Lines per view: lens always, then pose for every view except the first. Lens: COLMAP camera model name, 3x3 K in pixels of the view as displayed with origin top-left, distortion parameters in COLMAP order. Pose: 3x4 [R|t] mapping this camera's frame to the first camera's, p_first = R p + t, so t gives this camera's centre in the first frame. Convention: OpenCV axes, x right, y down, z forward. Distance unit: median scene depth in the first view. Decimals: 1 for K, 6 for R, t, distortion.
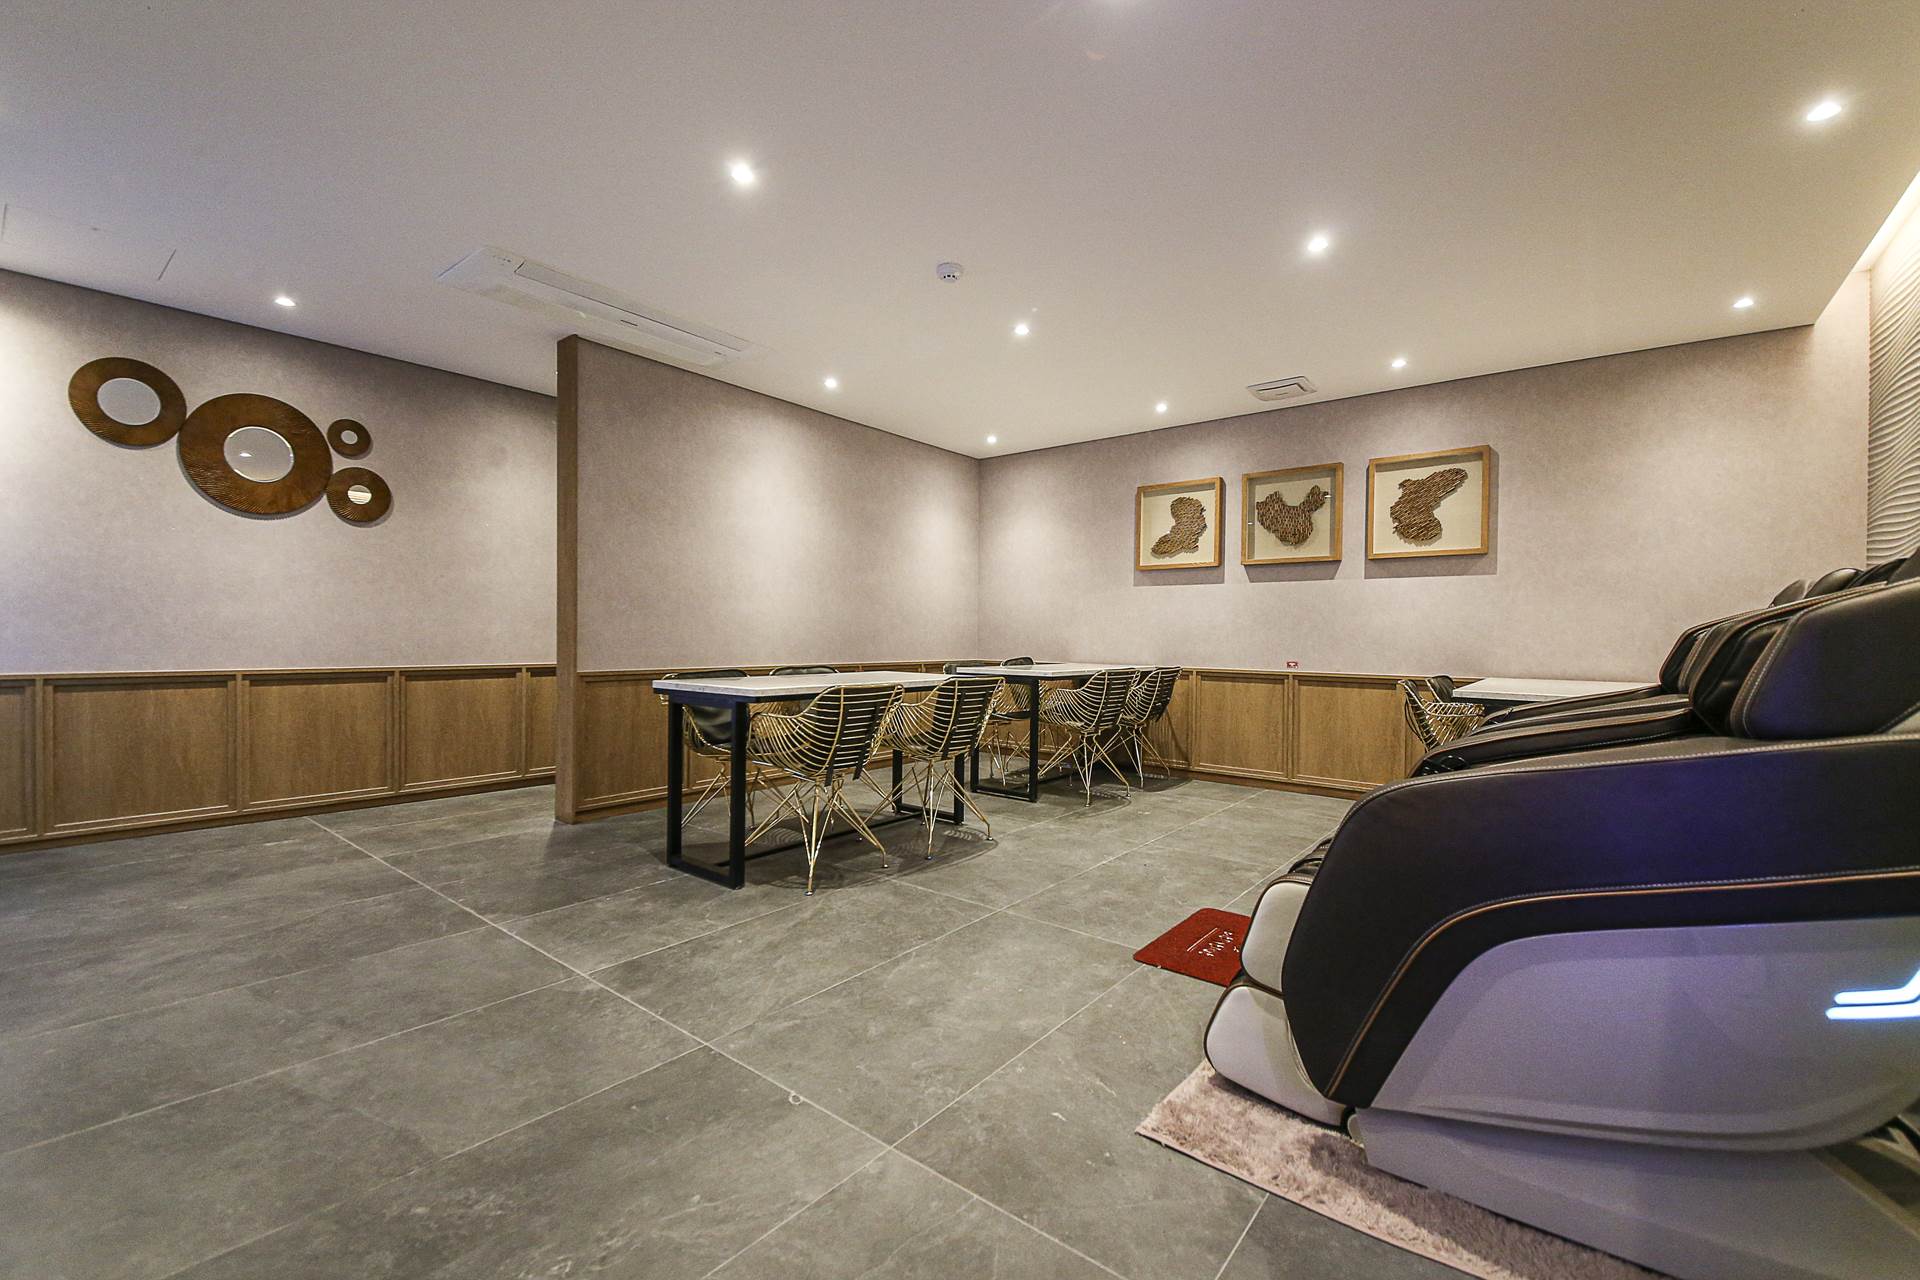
lens RADIAL K [[802.3, 0, 960.0], [0, 802.3, 640.0], [0, 0, 1]] dist [0.012842, -0.011648]
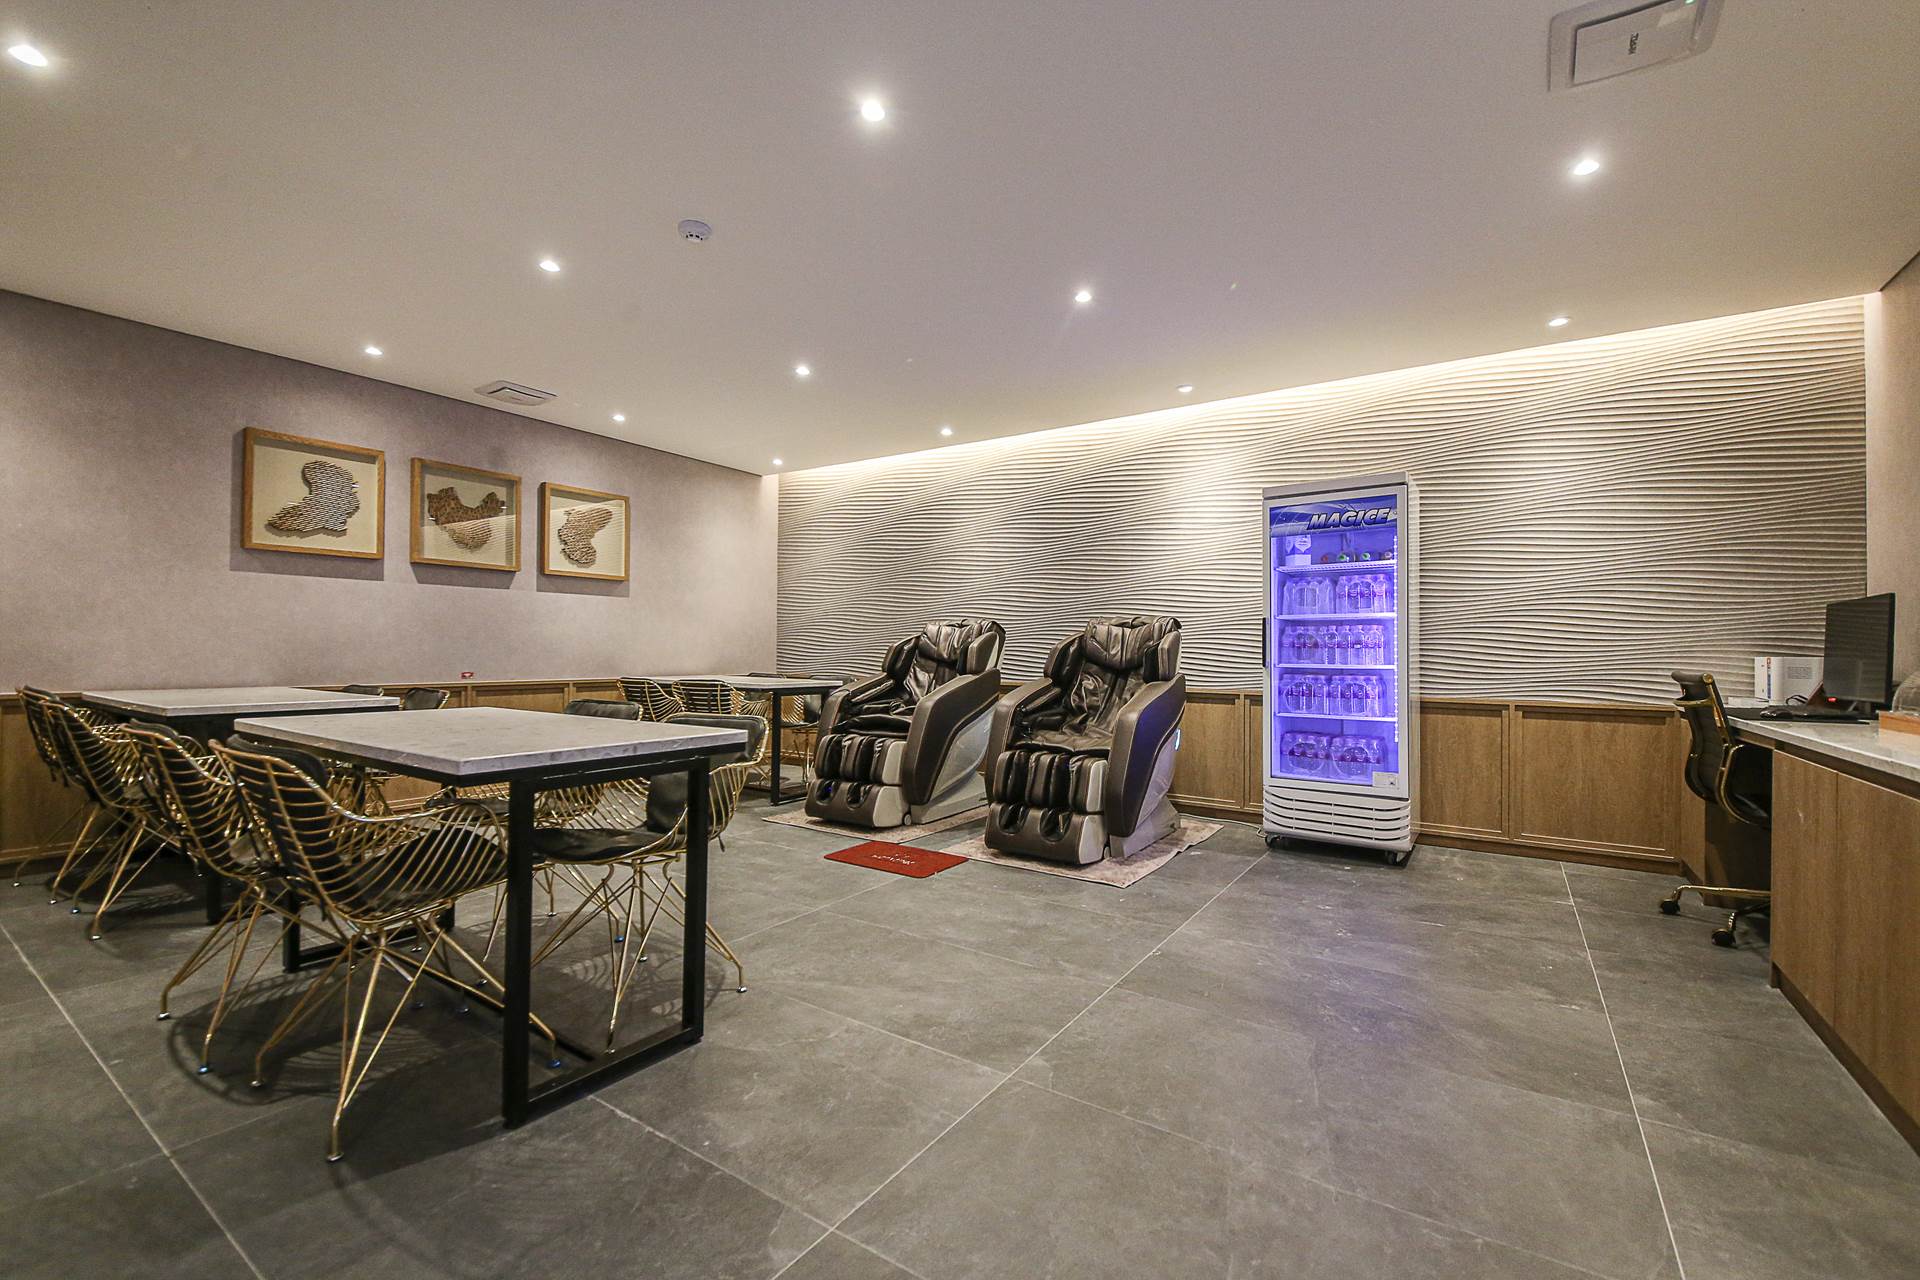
lens RADIAL K [[802.3, 0, 960.0], [0, 802.3, 640.0], [0, 0, 1]] dist [0.012842, -0.011648]
pose [[-0.093880, 0.001471, 0.995582, -0.787467], [-0.004182, 0.999990, -0.001872, -0.015551], [-0.995575, -0.004339, -0.093873, 0.696225]]
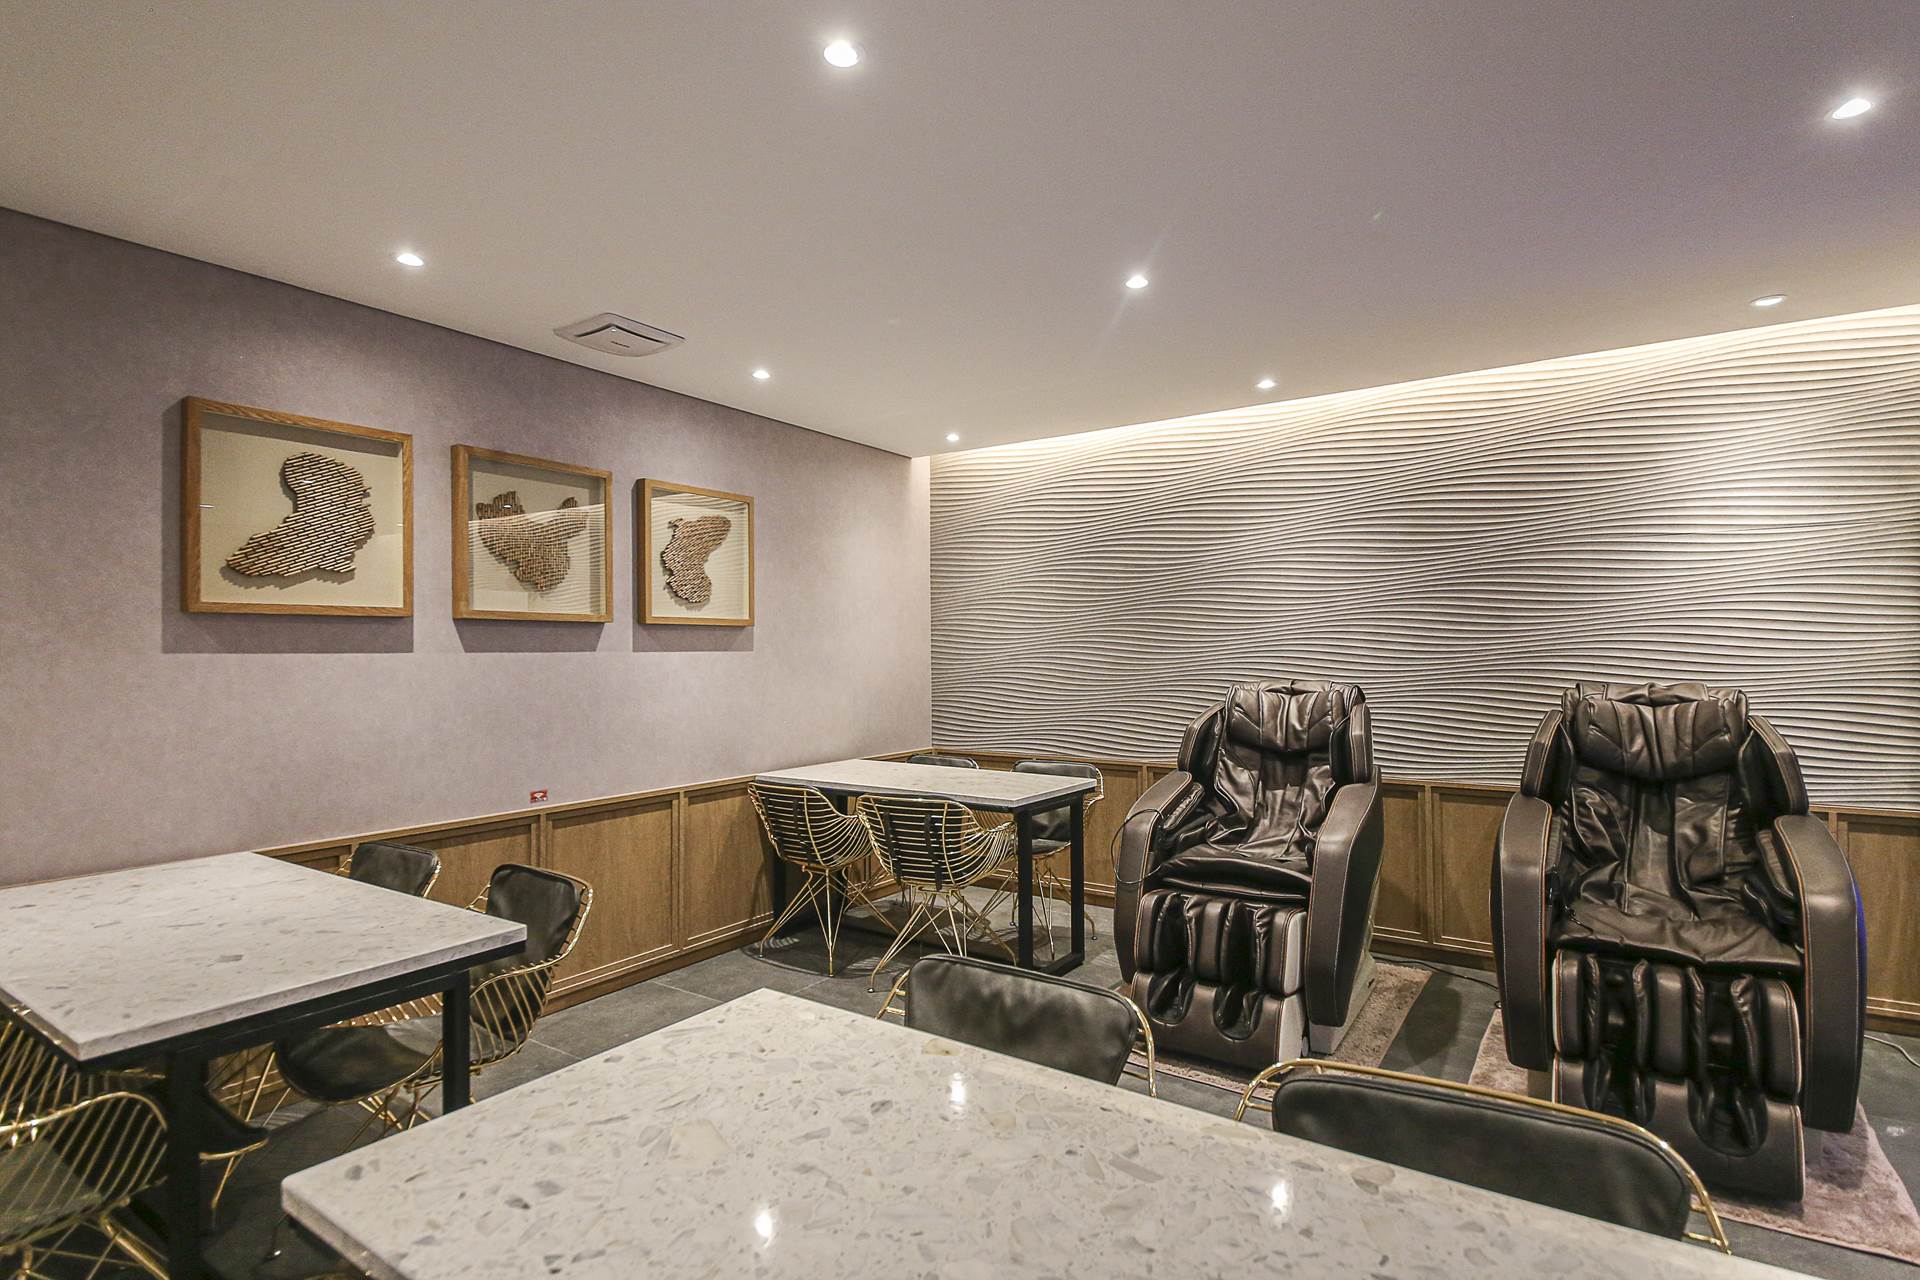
lens RADIAL K [[944.7, 0, 960.0], [0, 944.7, 640.0], [0, 0, 1]] dist [0.002522, -0.000346]
pose [[-0.078264, 0.004226, 0.996924, -0.393345], [0.013042, 0.999910, -0.003214, -0.102804], [-0.996847, 0.012750, -0.078312, 1.015367]]
